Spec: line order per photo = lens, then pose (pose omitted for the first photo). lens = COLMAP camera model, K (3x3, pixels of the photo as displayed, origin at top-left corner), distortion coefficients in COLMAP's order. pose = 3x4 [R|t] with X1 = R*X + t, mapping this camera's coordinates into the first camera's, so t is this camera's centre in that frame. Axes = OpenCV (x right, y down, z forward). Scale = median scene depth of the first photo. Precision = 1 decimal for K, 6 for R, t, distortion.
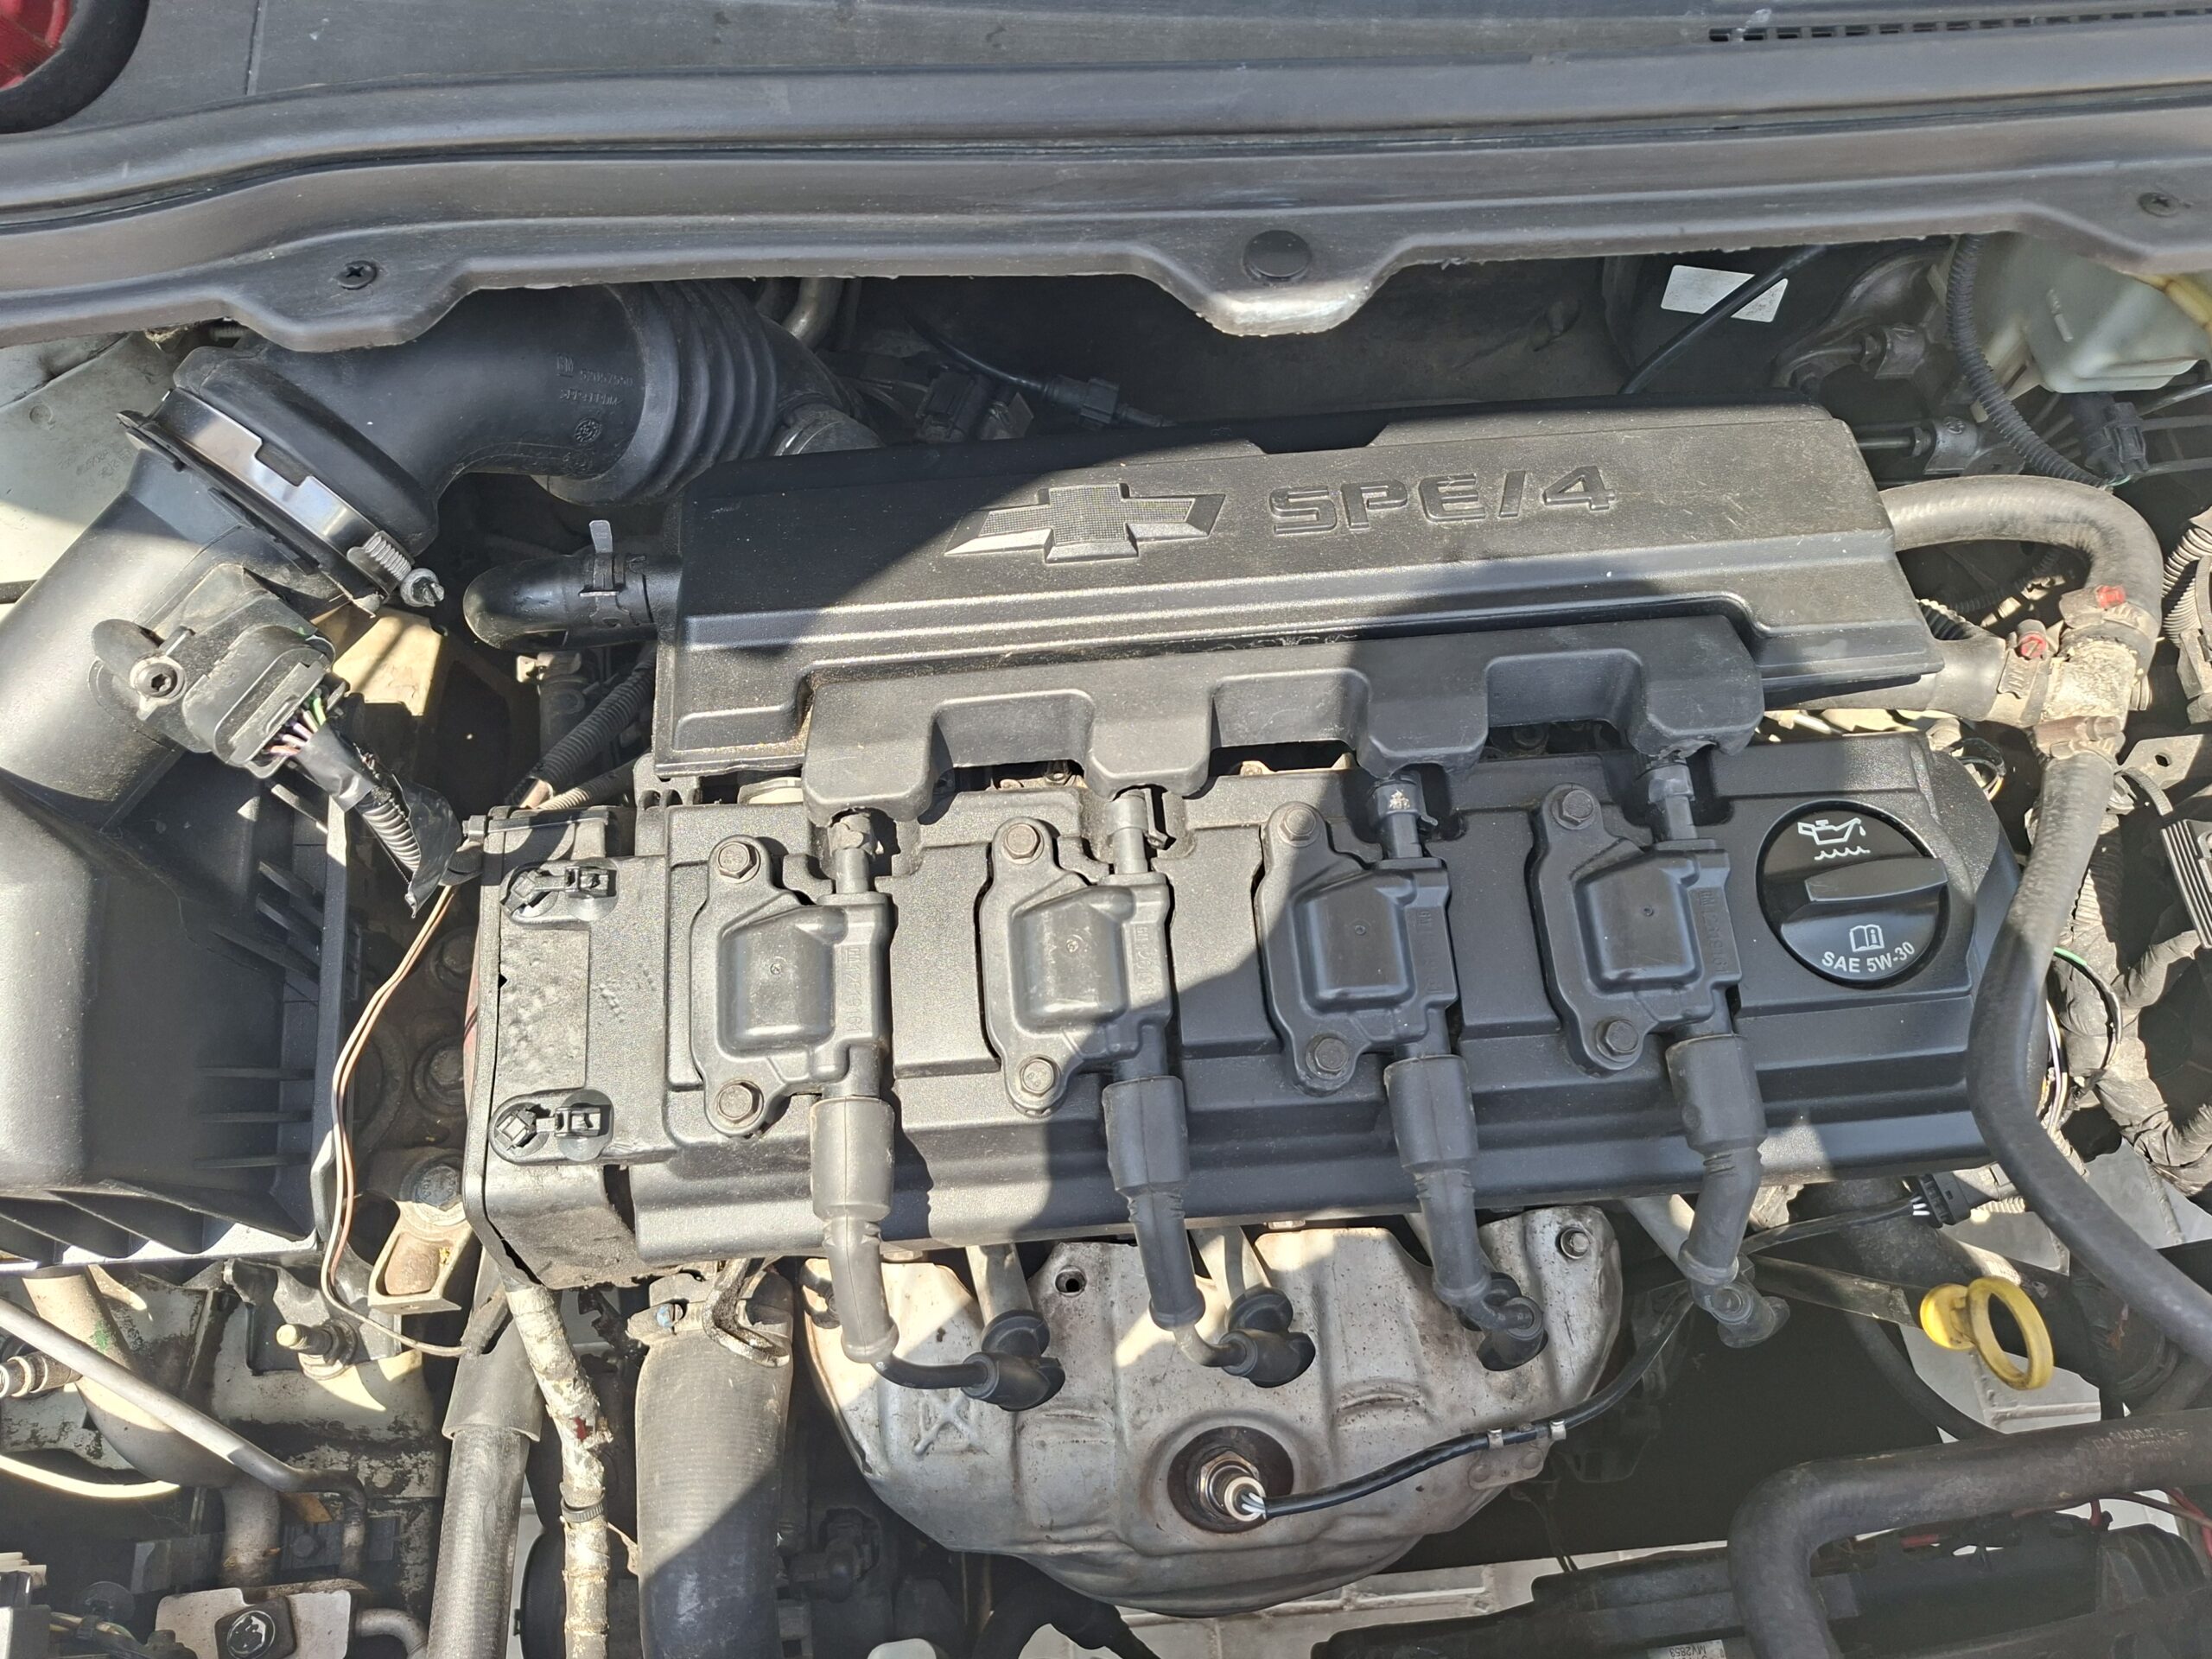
lens RADIAL K [[1597.2, 0, 1102.3], [0, 1597.2, 807.4], [0, 0, 1]] dist [0.066942, -0.090180]
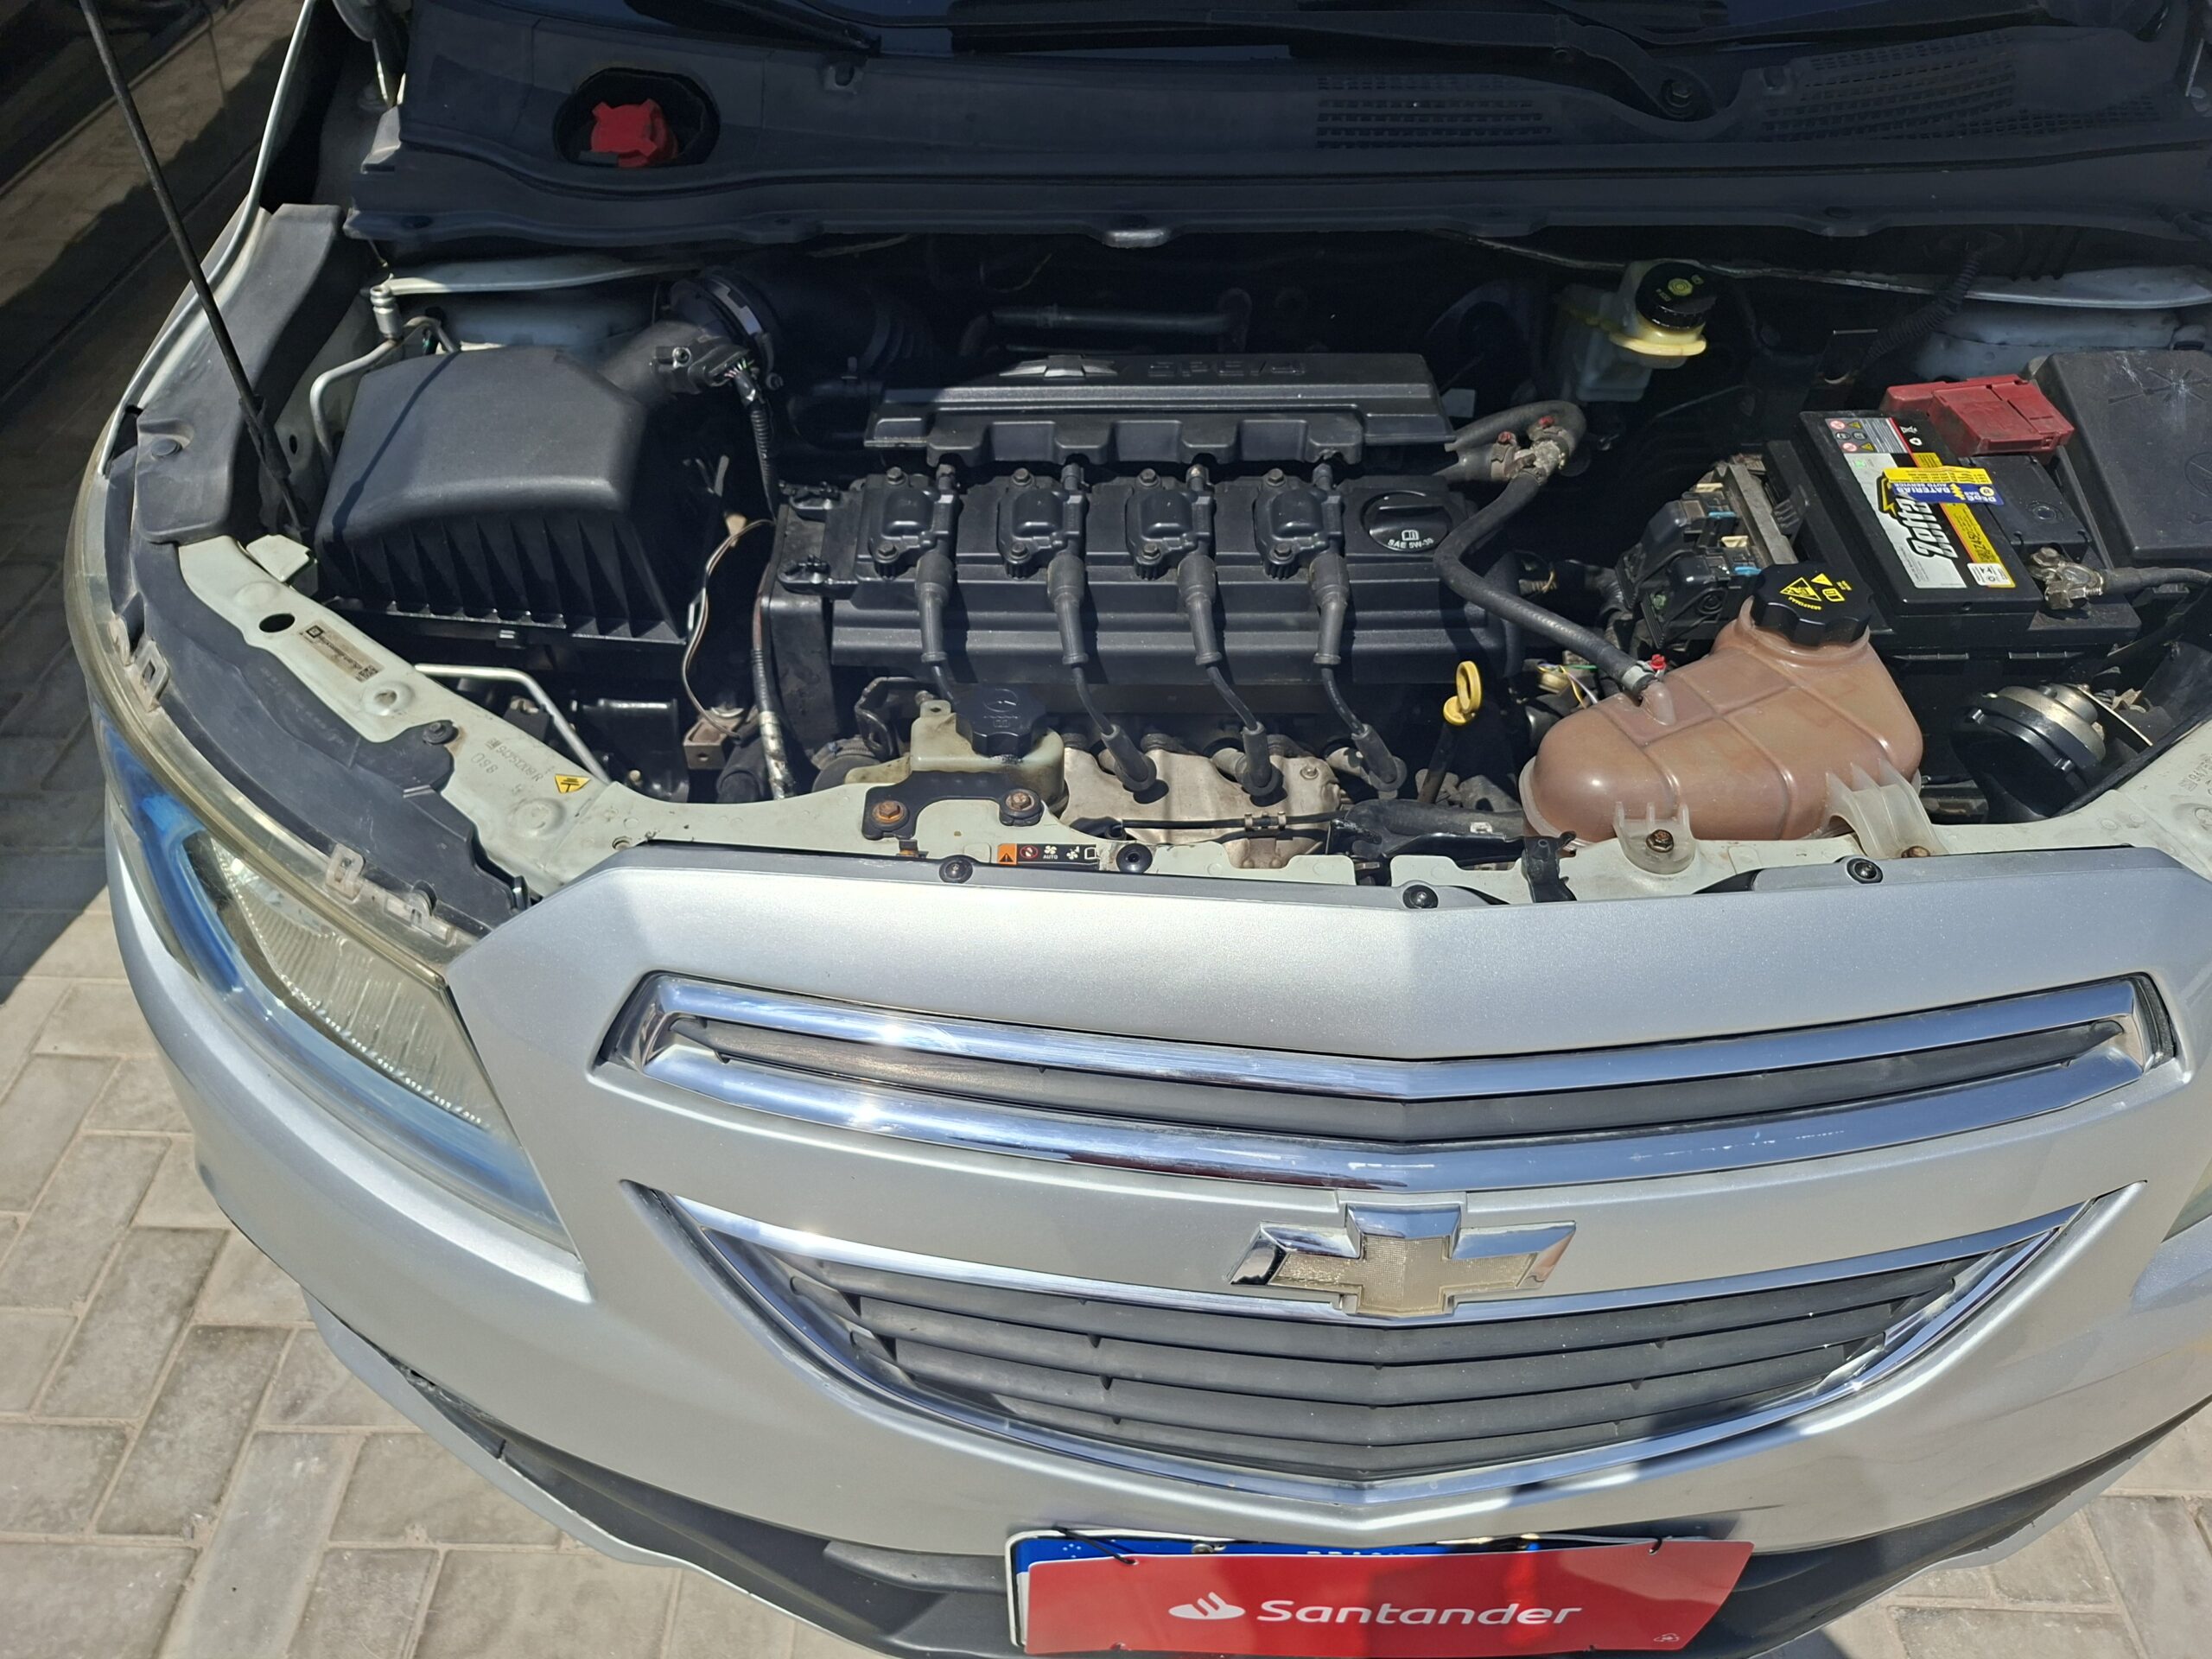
lens RADIAL K [[1597.2, 0, 1102.3], [0, 1597.2, 807.4], [0, 0, 1]] dist [0.066942, -0.090180]
pose [[0.995375, 0.037065, -0.088627, 0.272180], [-0.064588, 0.941138, -0.331795, 1.171553], [0.071112, 0.335984, 0.939179, -0.921867]]
